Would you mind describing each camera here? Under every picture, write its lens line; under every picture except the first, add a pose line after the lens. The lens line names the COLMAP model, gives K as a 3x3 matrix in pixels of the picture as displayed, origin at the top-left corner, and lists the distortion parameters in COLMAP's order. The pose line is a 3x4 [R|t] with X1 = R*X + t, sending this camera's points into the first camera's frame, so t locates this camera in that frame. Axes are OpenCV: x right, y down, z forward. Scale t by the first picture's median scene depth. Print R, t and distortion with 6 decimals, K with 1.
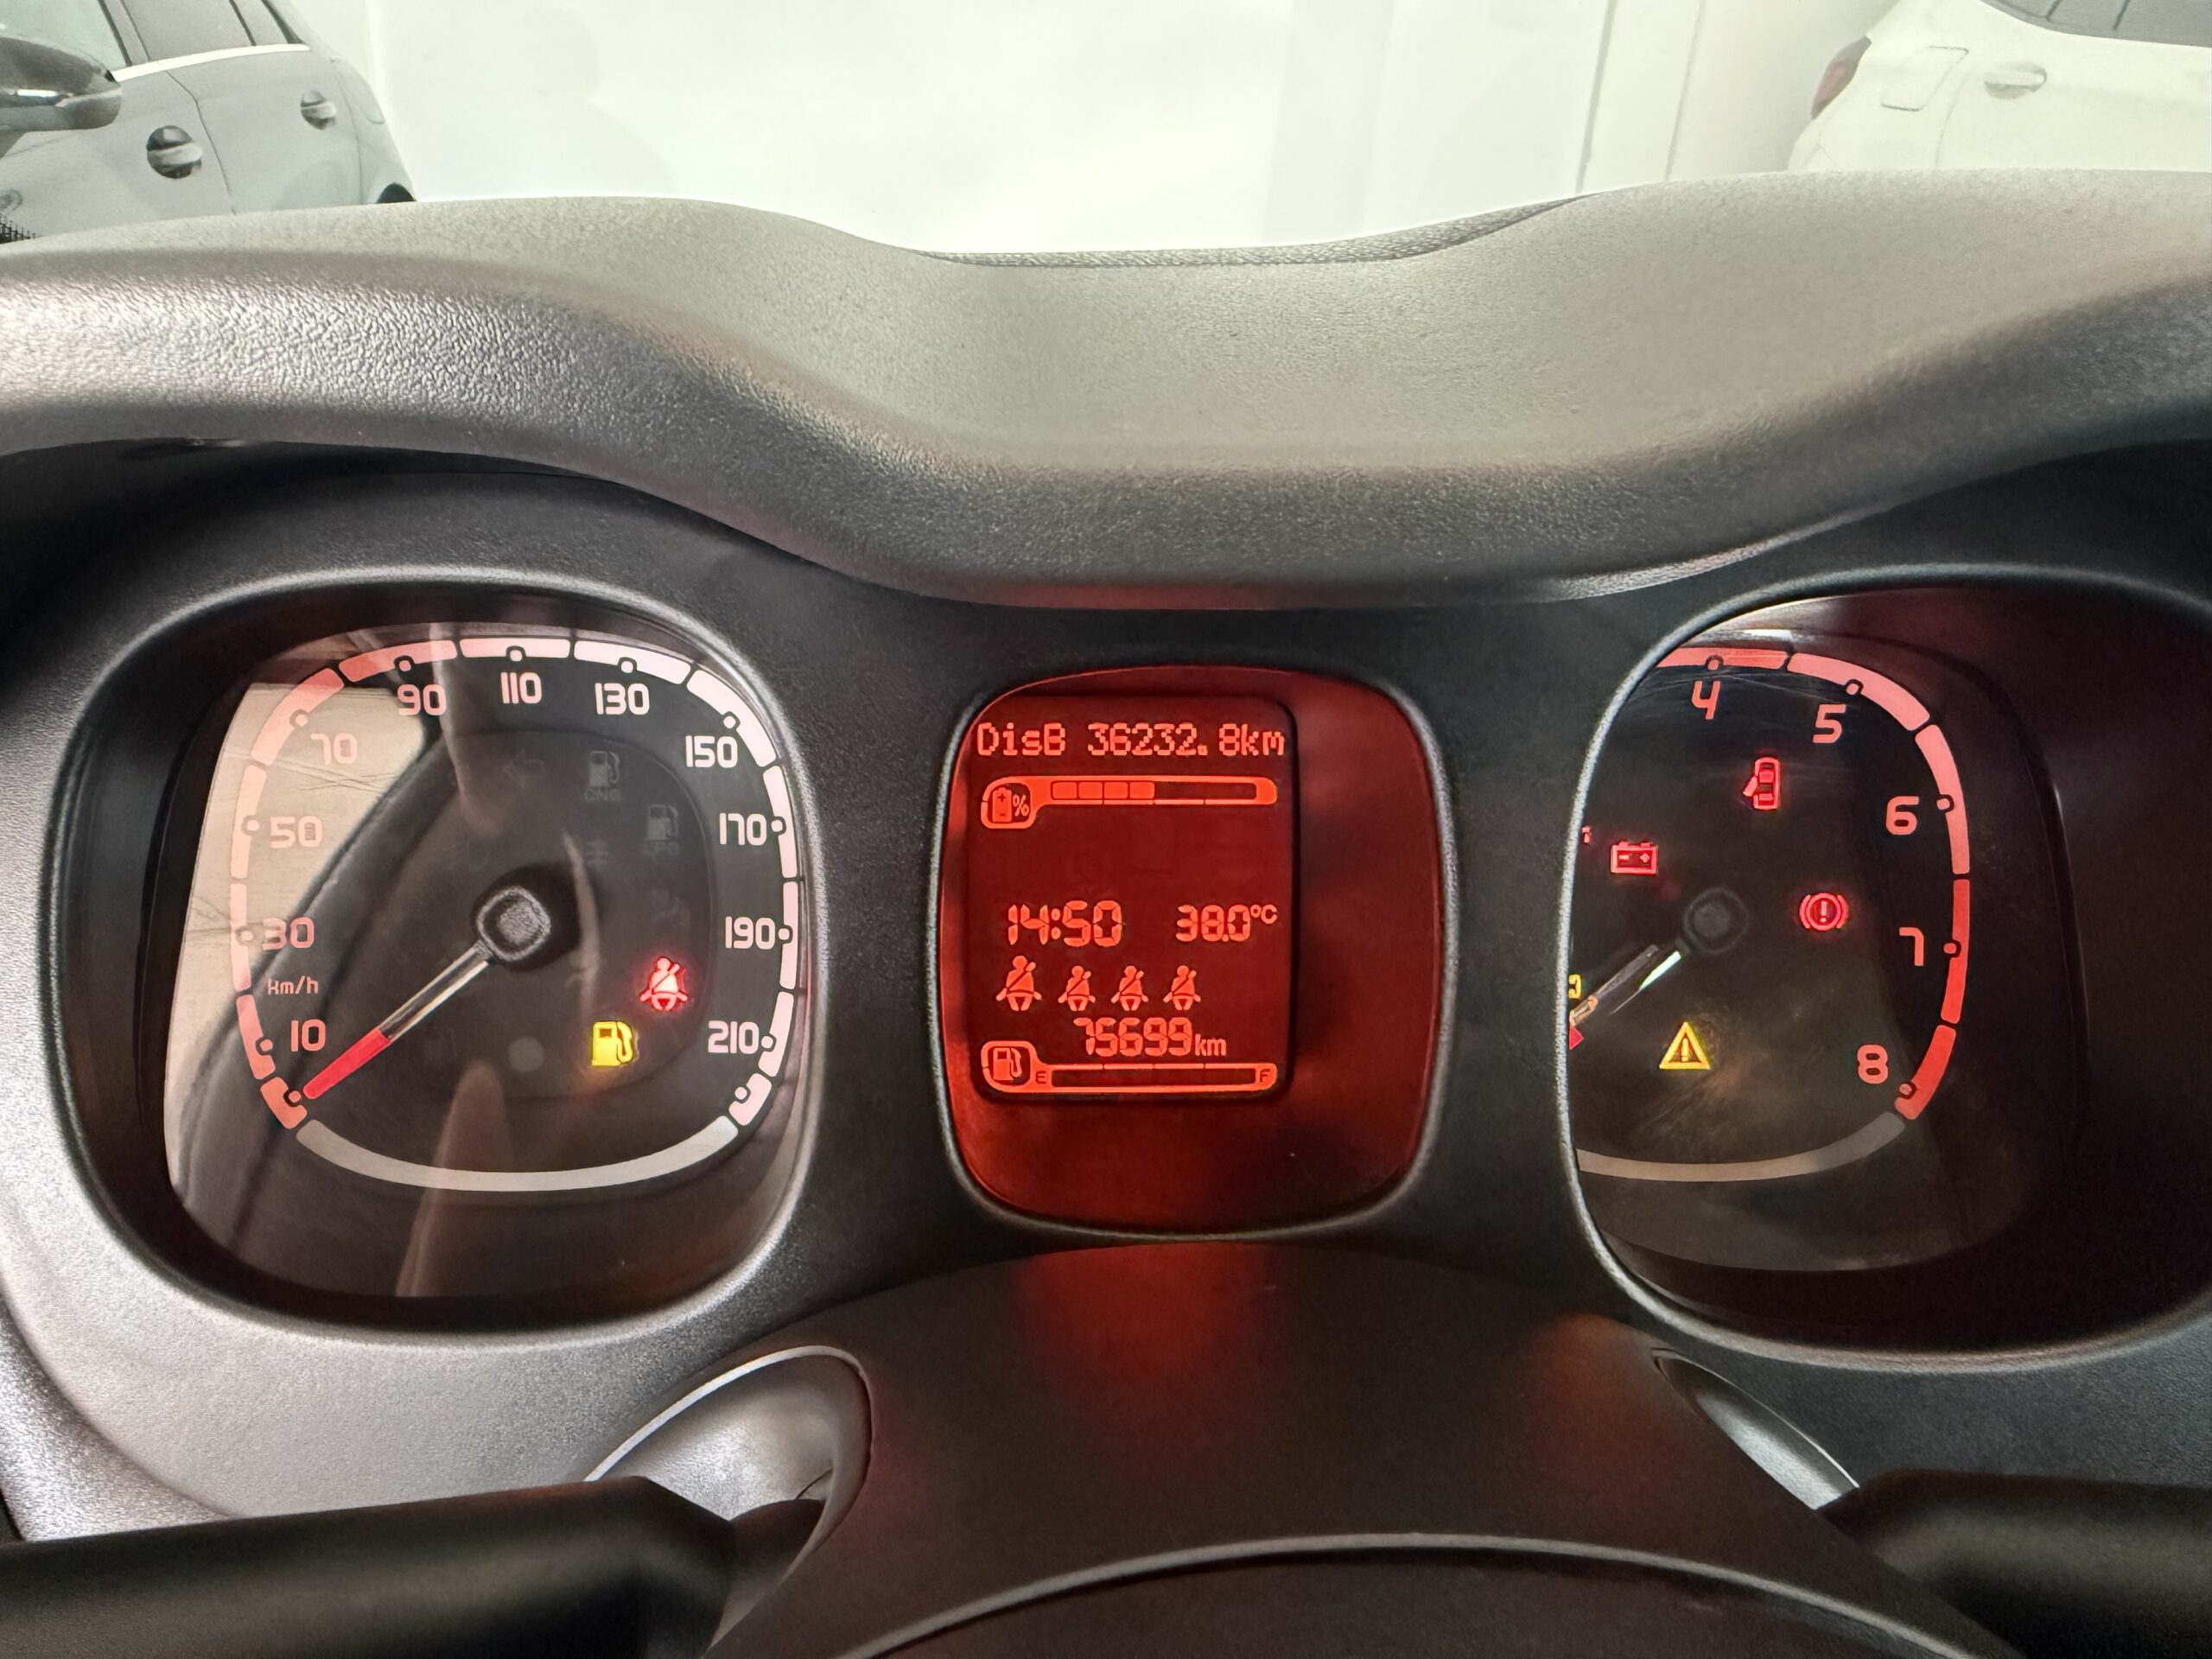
lens RADIAL K [[1580.6, 0, 971.9], [0, 1580.6, 834.0], [0, 0, 1]] dist [0.022980, -0.050621]
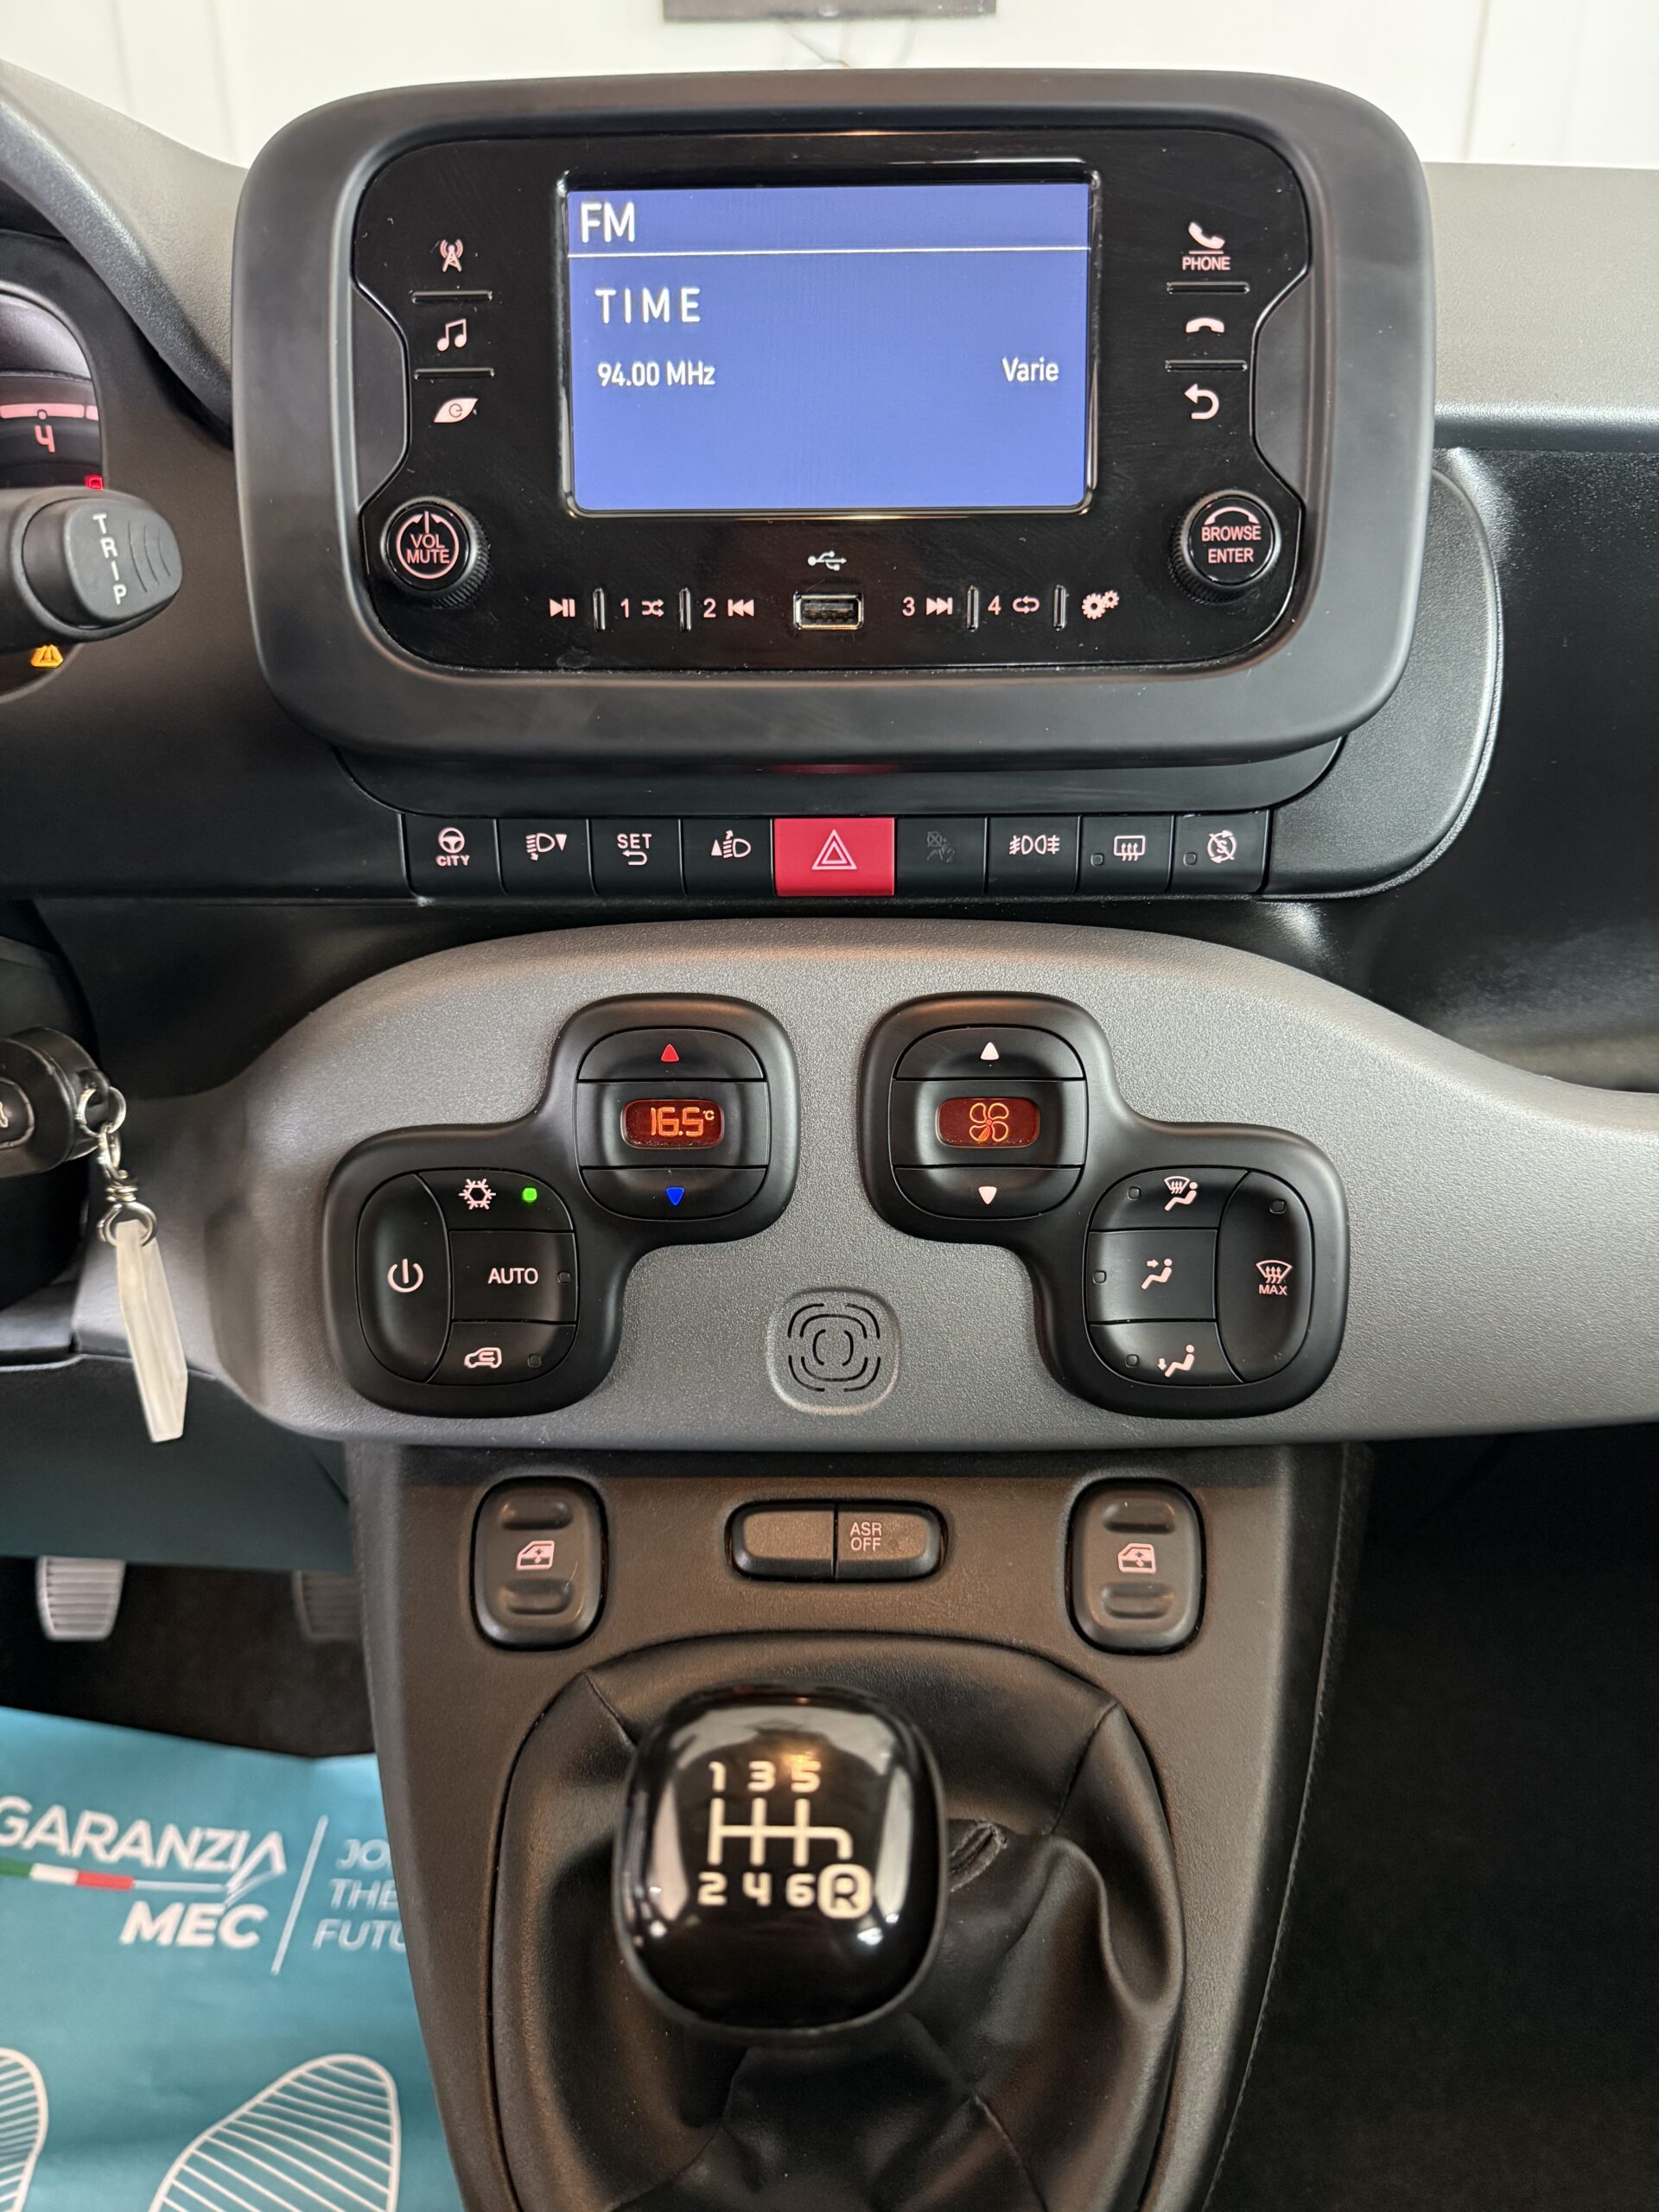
lens RADIAL K [[1580.6, 0, 834.2], [0, 1580.6, 1116.1], [0, 0, 1]] dist [0.022980, -0.050621]
pose [[0.997761, 0.000068, -0.066876, 1.453743], [-0.001149, 0.999869, -0.016131, 0.678889], [0.066866, 0.016172, 0.997631, -0.622415]]
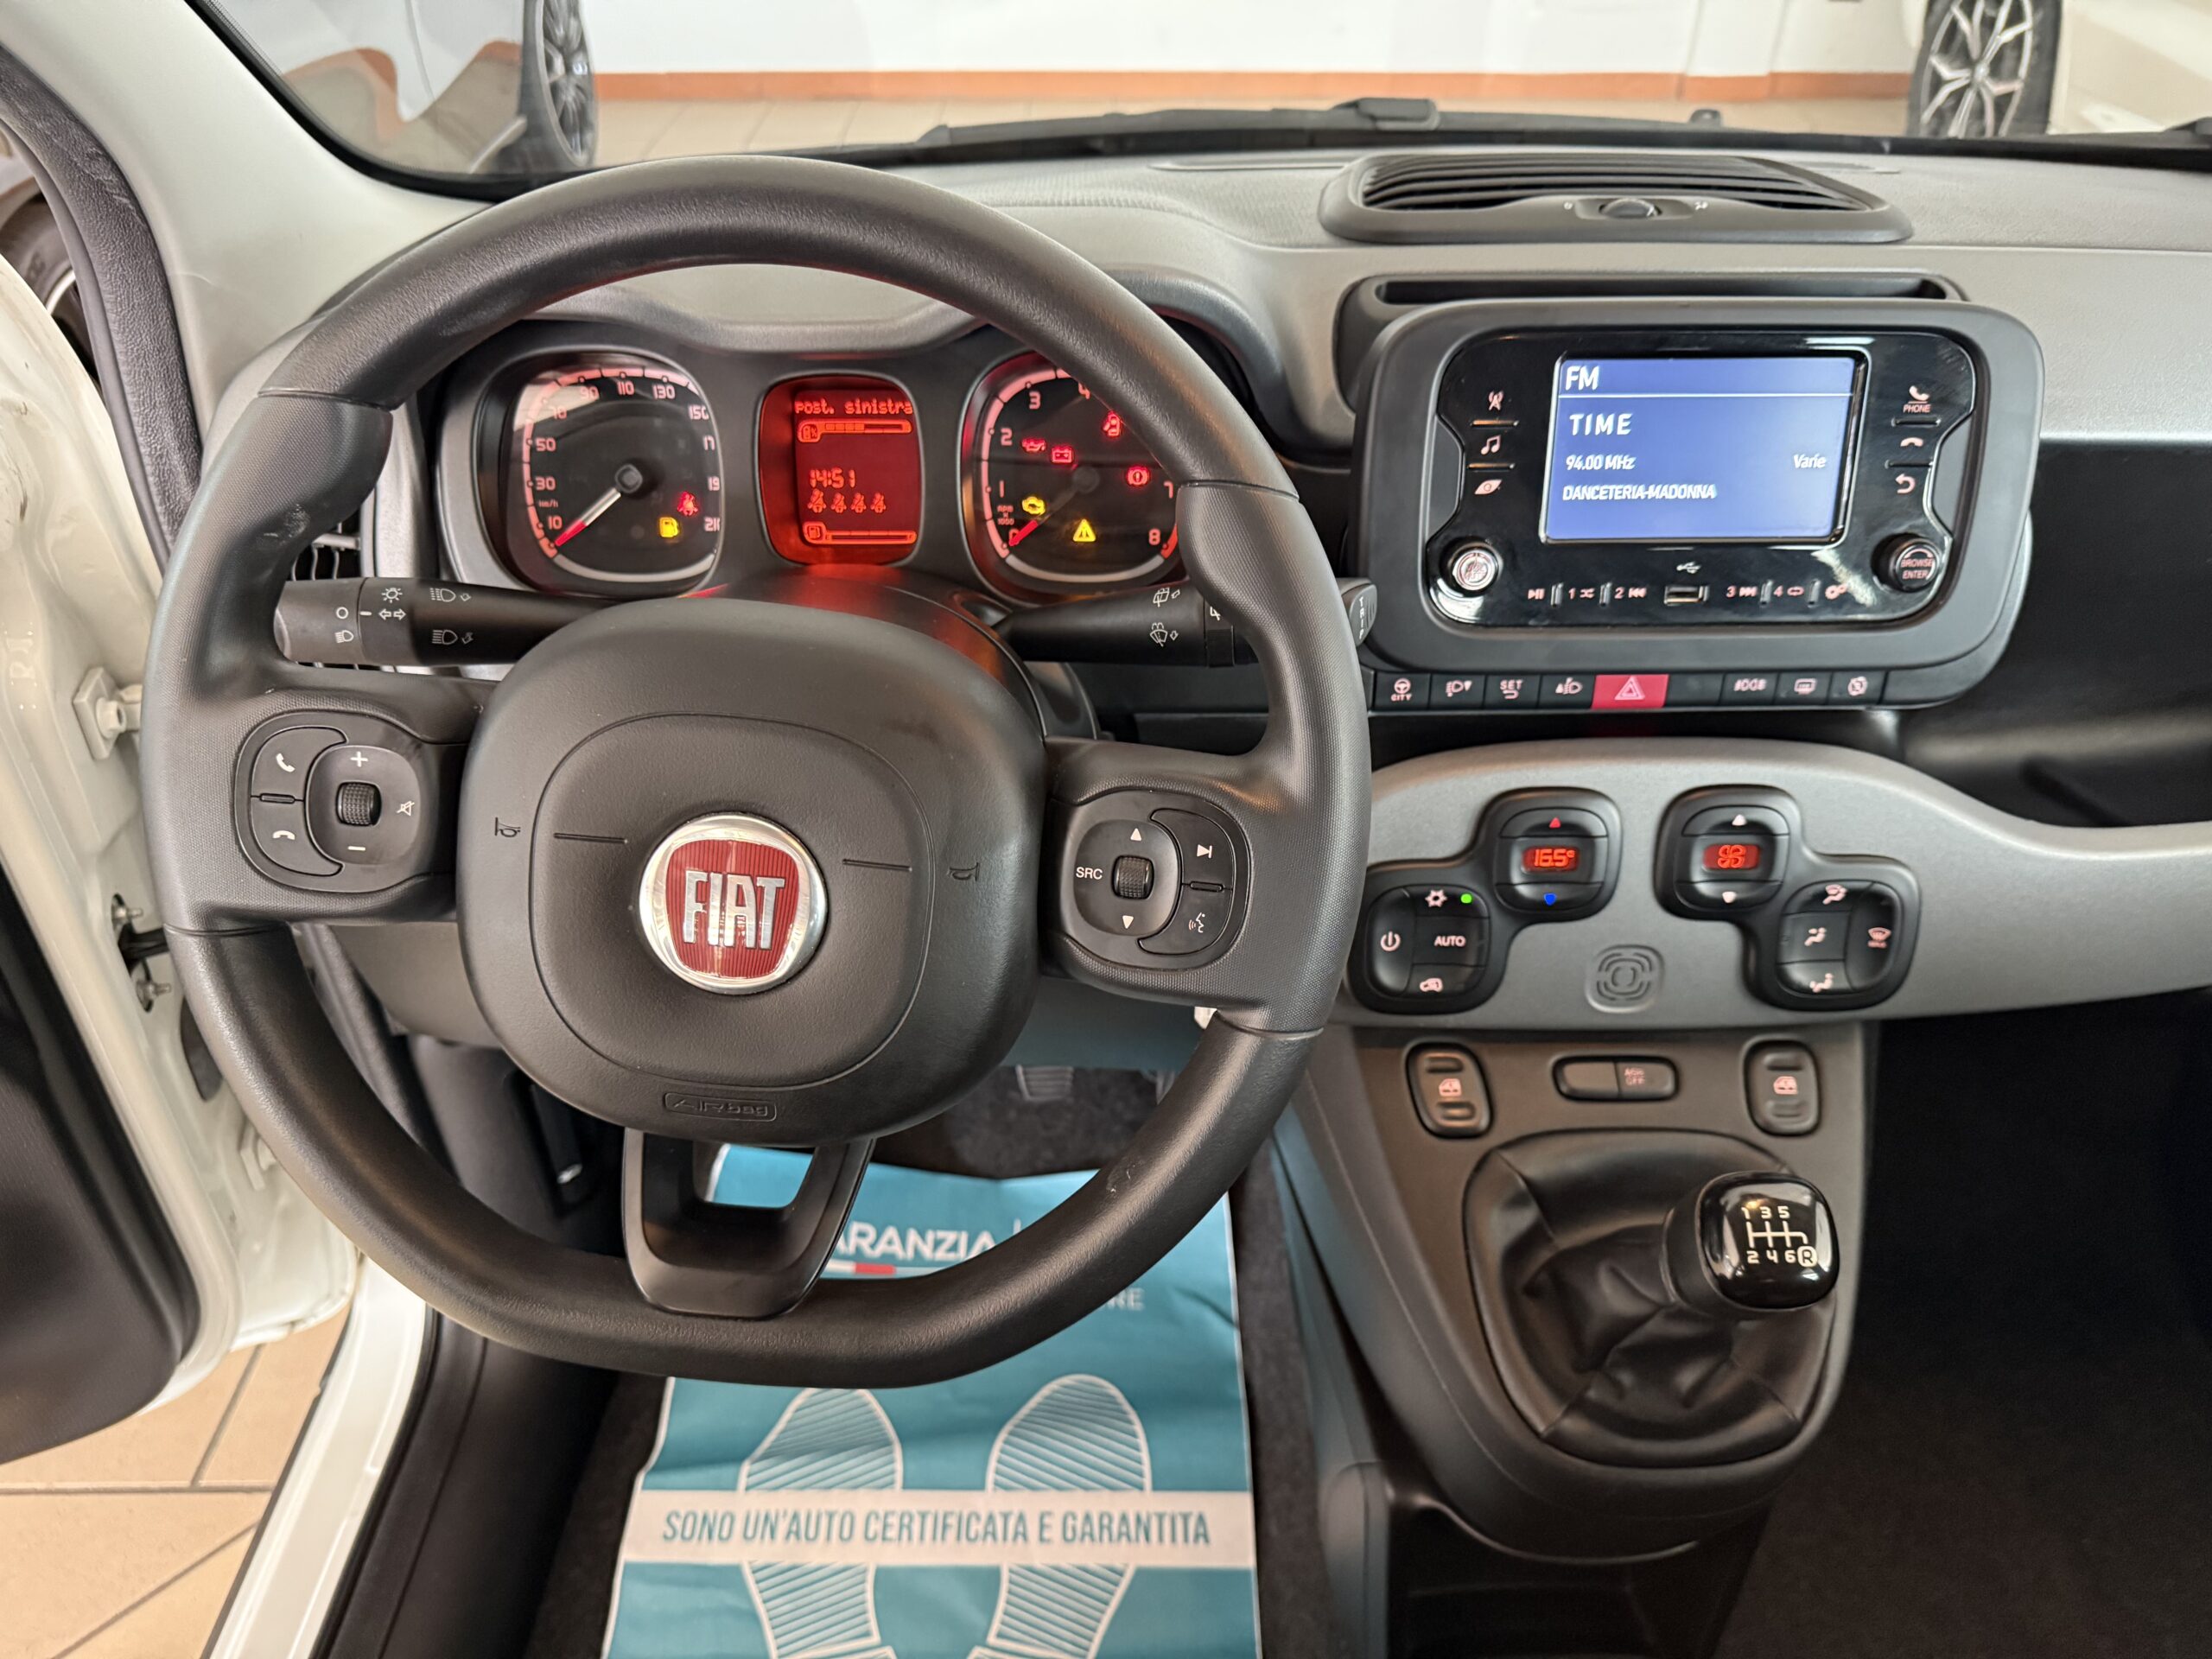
lens RADIAL K [[1580.6, 0, 1110.9], [0, 1580.6, 838.2], [0, 0, 1]] dist [0.022980, -0.050621]
pose [[0.999399, -0.001806, -0.034618, 0.612373], [0.007795, 0.984774, 0.173664, 0.193733], [0.033777, -0.173830, 0.984196, -1.699957]]
